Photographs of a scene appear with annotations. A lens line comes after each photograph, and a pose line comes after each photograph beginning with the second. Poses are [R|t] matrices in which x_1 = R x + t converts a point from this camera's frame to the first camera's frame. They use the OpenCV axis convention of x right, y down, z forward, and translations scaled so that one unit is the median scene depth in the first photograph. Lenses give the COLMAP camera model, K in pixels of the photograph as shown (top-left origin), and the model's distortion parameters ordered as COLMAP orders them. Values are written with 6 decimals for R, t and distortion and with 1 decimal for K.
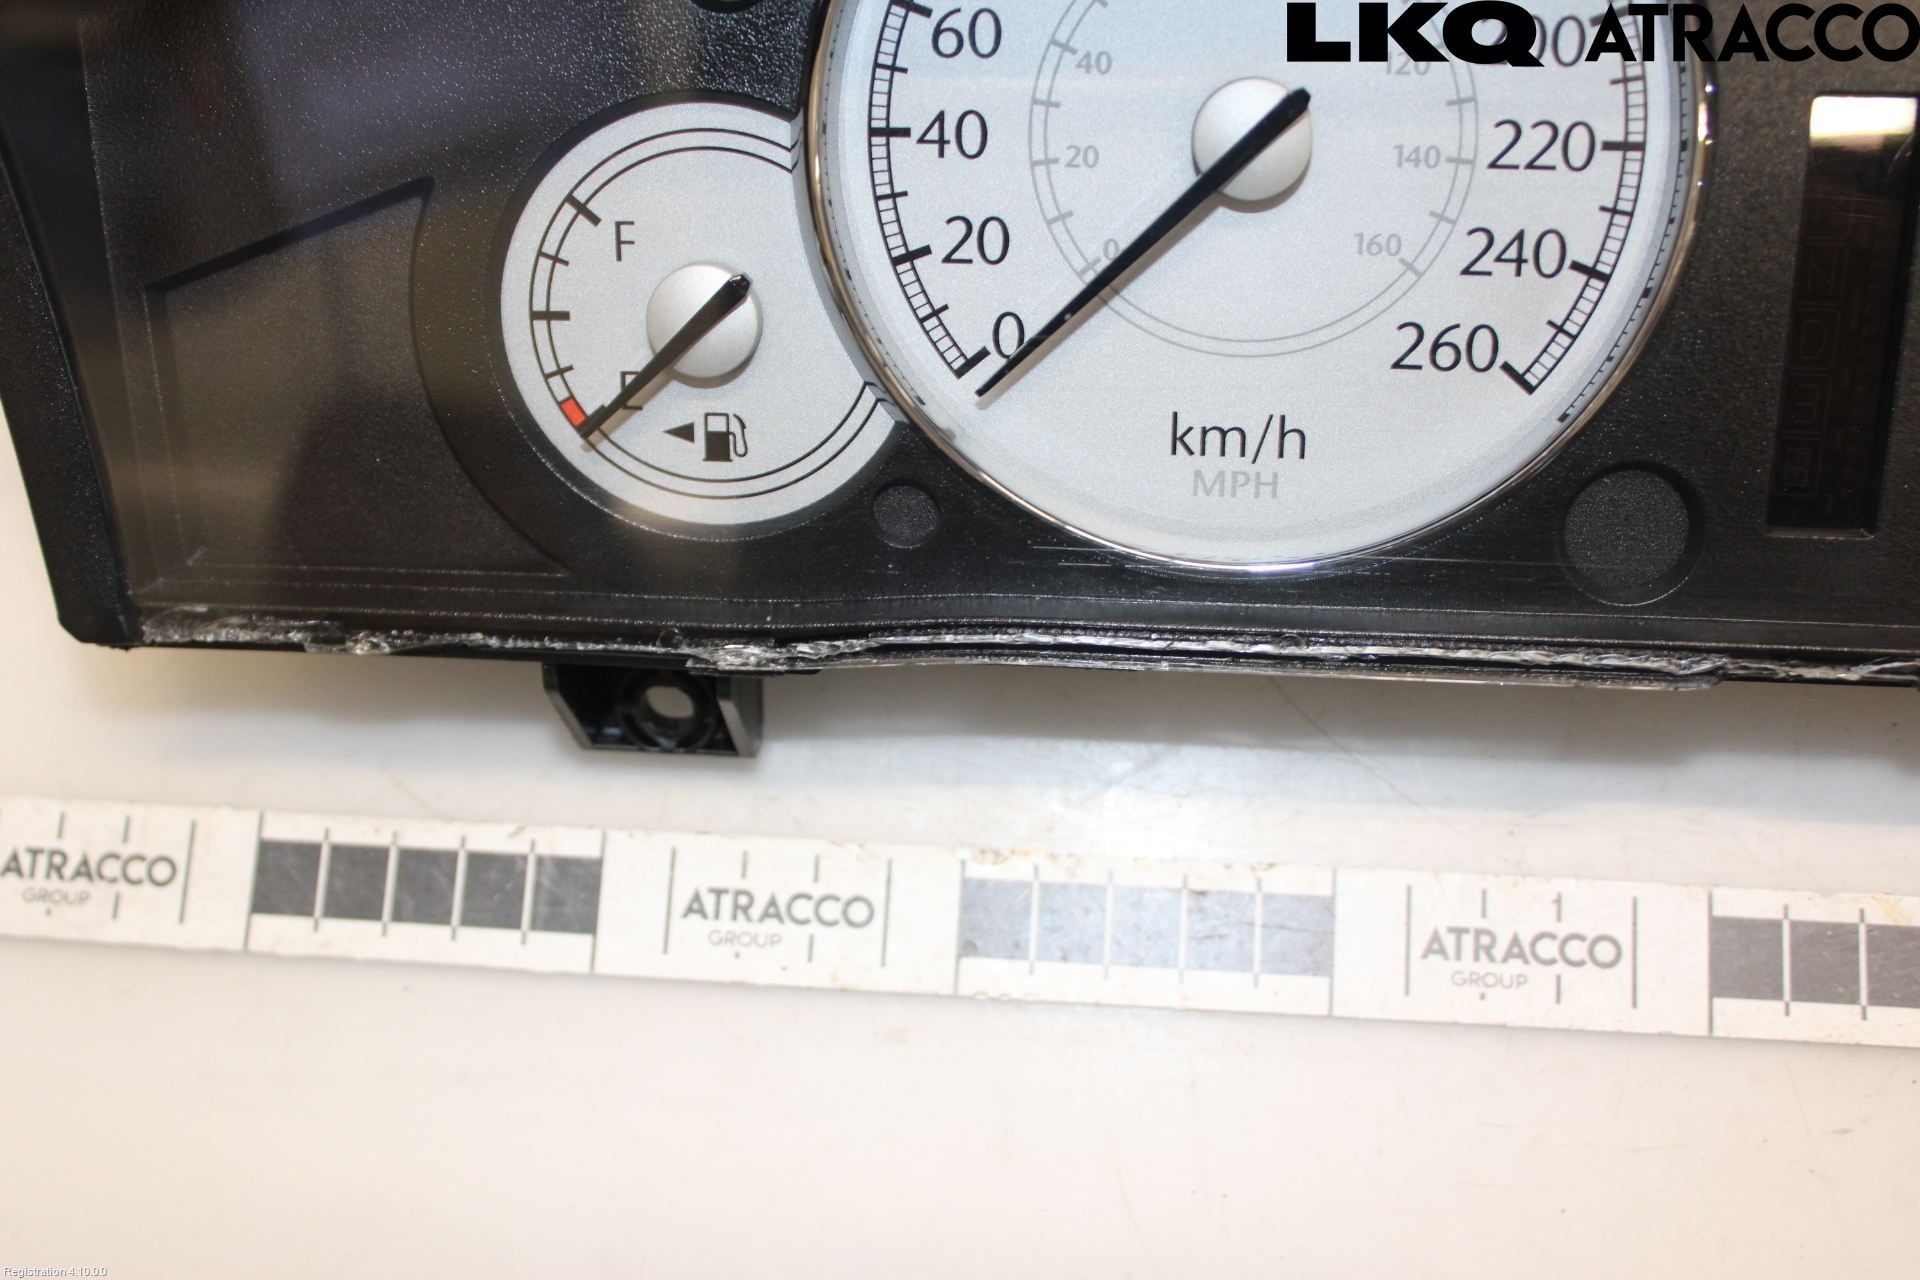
lens RADIAL K [[2225.8, 0, 960.0], [0, 2225.8, 641.0], [0, 0, 1]] dist [-0.042286, 0.000000]
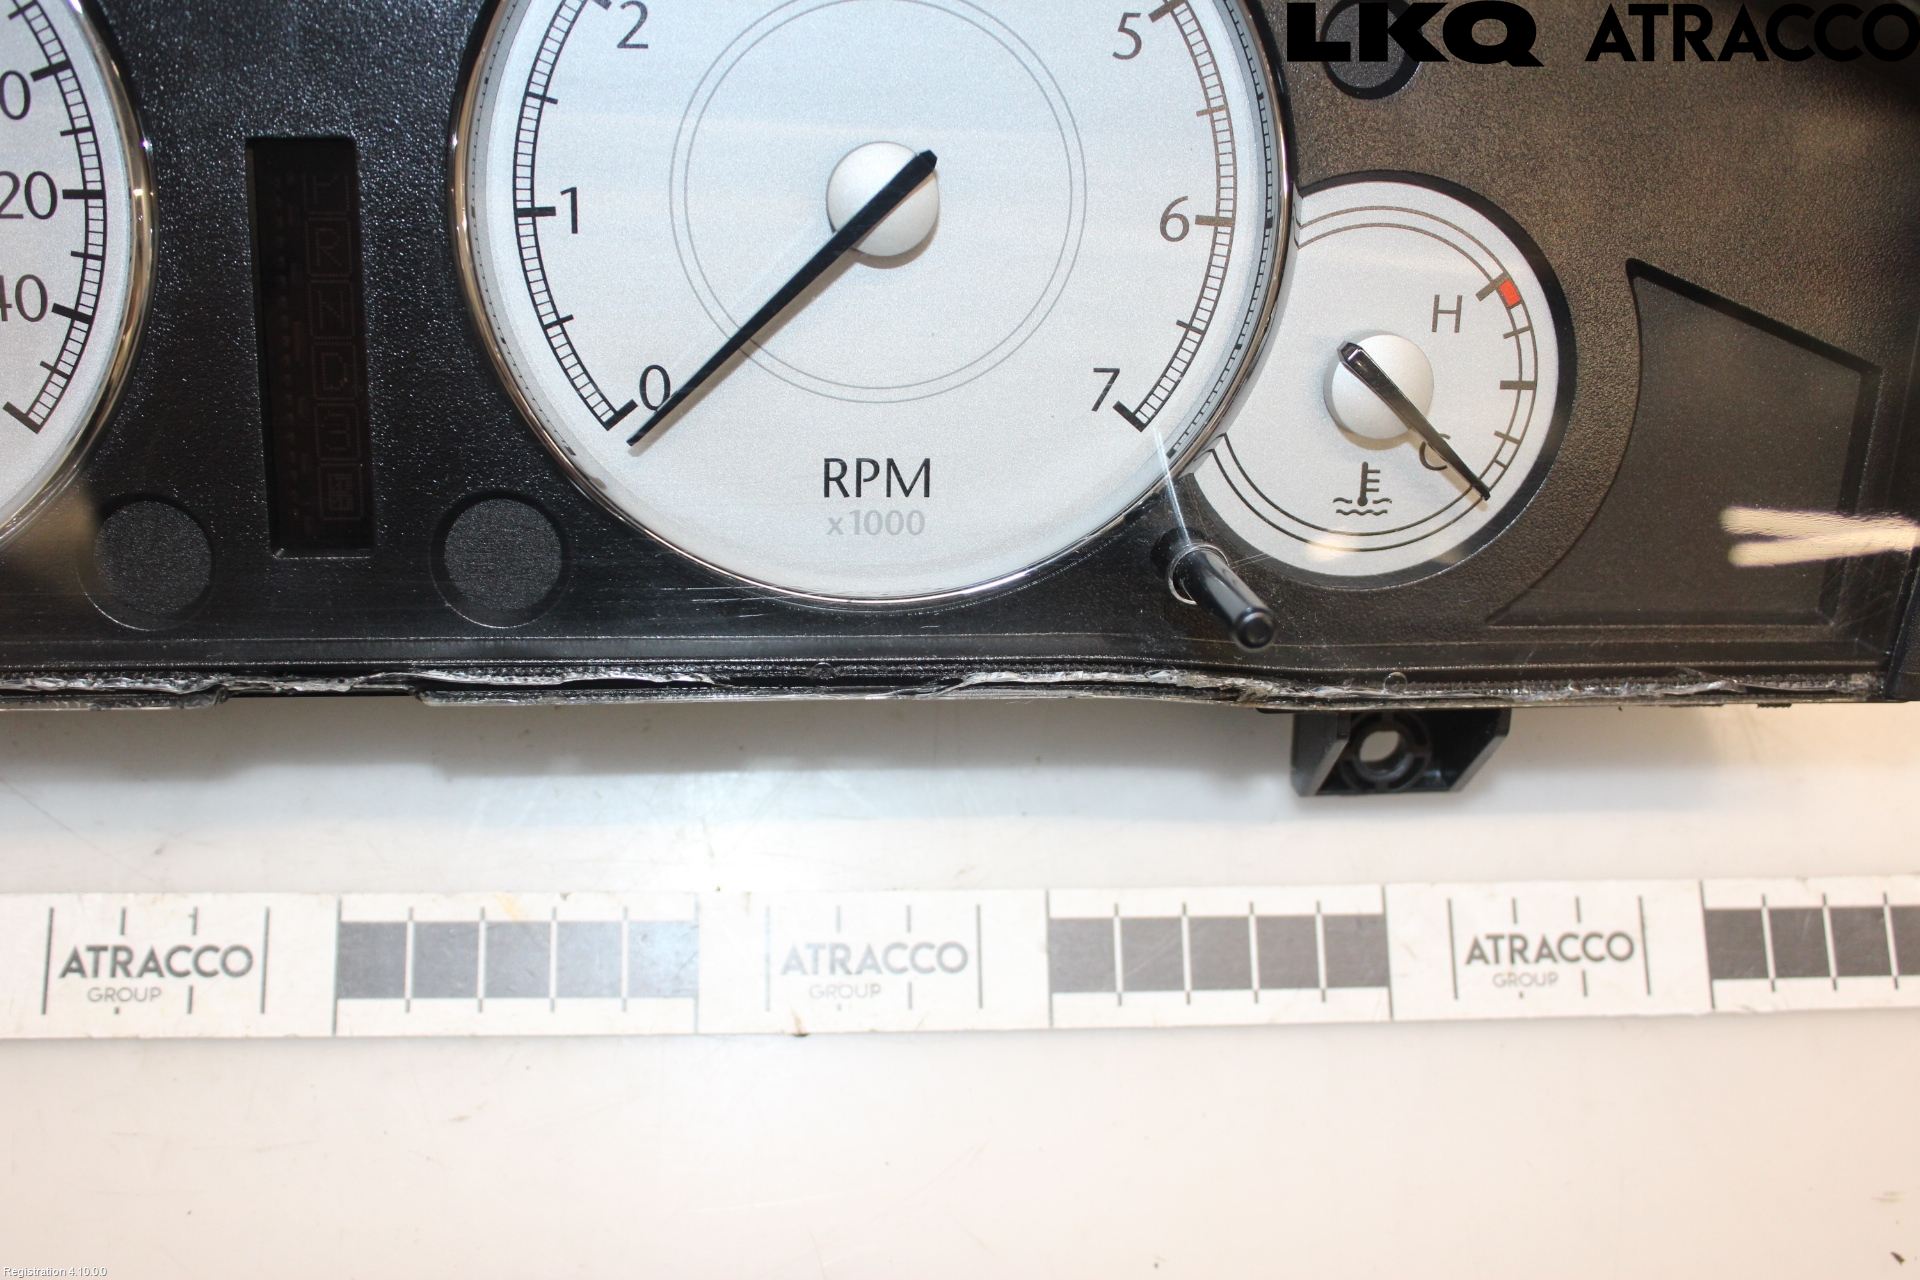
lens RADIAL K [[2153.5, 0, 959.8], [0, 2153.5, 647.0], [0, 0, 1]] dist [-0.064652, 0.000000]
pose [[0.986672, -0.041965, 0.157218, 0.474845], [0.044450, 0.998936, -0.012325, 0.019547], [-0.156533, 0.019149, 0.987487, -0.050872]]
